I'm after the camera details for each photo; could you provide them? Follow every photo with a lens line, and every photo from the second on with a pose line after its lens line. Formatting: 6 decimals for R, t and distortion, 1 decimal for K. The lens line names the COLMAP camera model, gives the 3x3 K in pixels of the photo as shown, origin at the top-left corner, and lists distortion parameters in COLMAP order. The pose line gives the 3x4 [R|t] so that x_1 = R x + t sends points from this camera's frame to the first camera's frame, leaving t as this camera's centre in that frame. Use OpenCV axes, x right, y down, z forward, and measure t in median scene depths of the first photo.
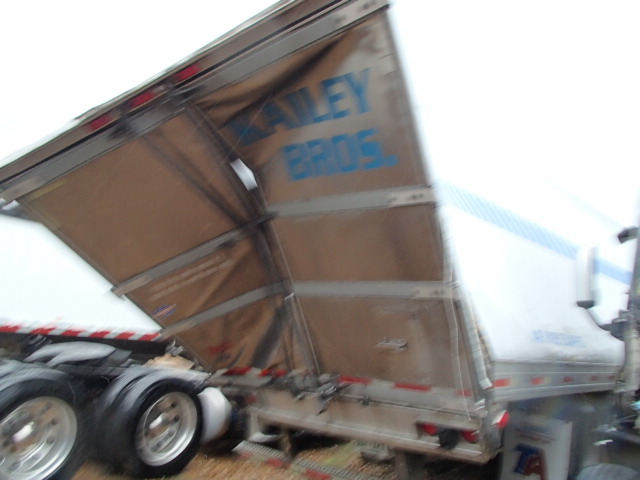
lens RADIAL K [[532.0, 0, 320.0], [0, 532.0, 240.0], [0, 0, 1]] dist [-0.010333, -0.004216]
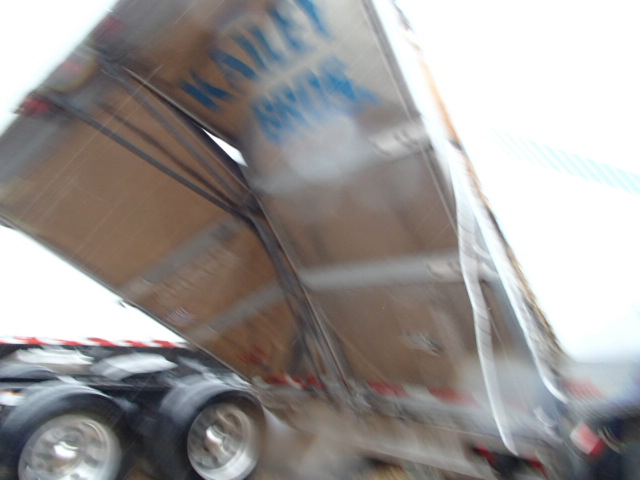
lens RADIAL K [[532.0, 0, 320.0], [0, 532.0, 240.0], [0, 0, 1]] dist [-0.010333, -0.004216]
pose [[0.963680, -0.093328, -0.250223, 0.188409], [0.093215, 0.995570, -0.012332, 0.042688], [0.250265, -0.011440, 0.968110, 0.212872]]
